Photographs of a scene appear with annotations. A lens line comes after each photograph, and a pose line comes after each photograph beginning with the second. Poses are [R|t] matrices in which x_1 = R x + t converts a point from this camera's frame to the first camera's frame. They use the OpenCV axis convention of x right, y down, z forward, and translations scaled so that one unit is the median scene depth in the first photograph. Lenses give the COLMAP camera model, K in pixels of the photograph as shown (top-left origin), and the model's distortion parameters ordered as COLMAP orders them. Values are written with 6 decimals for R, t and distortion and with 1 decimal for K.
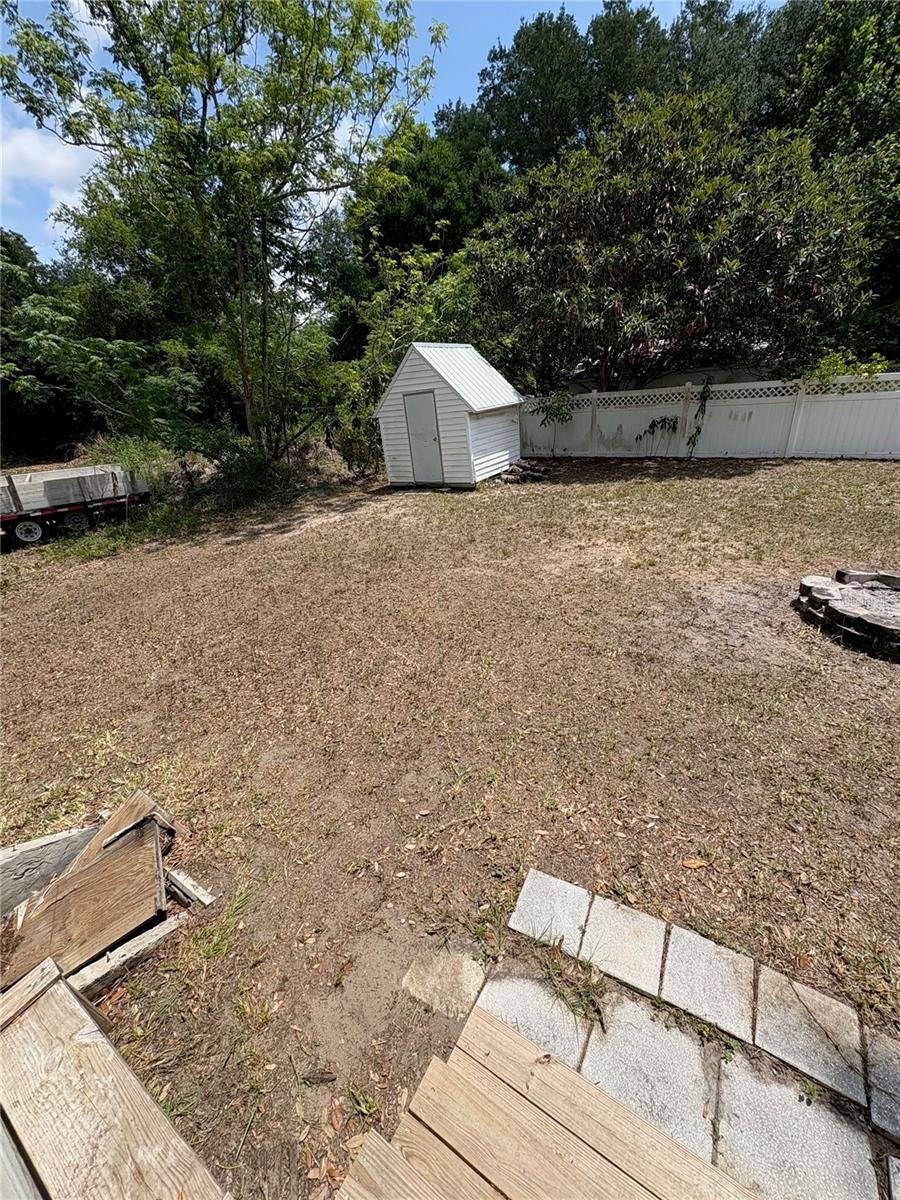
lens RADIAL K [[474.1, 0, 450.0], [0, 474.1, 600.0], [0, 0, 1]] dist [-0.001417, 0.000313]
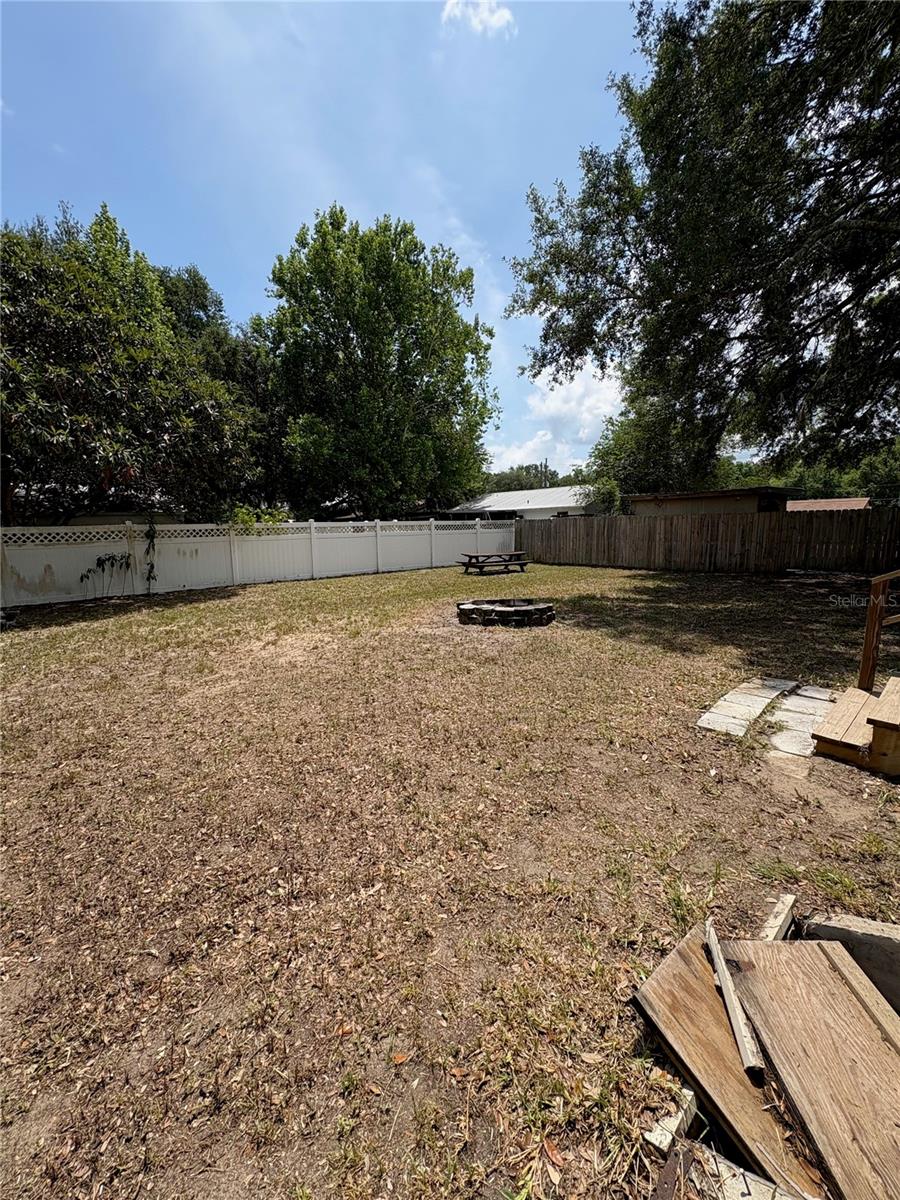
lens RADIAL K [[472.6, 0, 447.9], [0, 472.6, 603.9], [0, 0, 1]] dist [-0.000739, -0.000035]
pose [[0.276253, -0.083543, 0.957447, -0.559318], [0.394343, 0.918347, -0.033649, -0.015306], [-0.876458, 0.386858, 0.286641, 0.429707]]
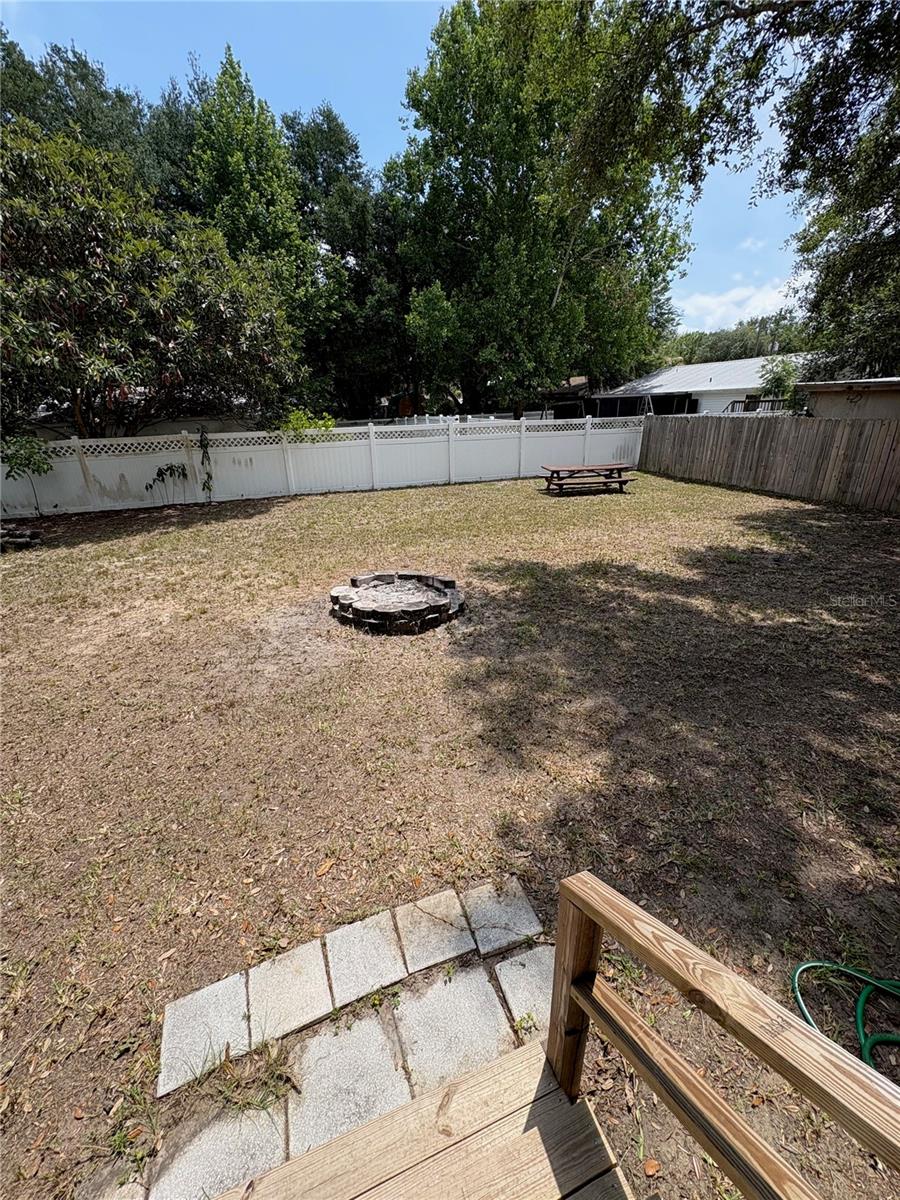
lens RADIAL K [[474.1, 0, 450.0], [0, 474.1, 600.0], [0, 0, 1]] dist [-0.001417, 0.000313]
pose [[0.613114, -0.241481, 0.752182, 0.009529], [0.305598, 0.950509, 0.056055, 0.001289], [-0.728493, 0.195497, 0.656566, -0.012871]]
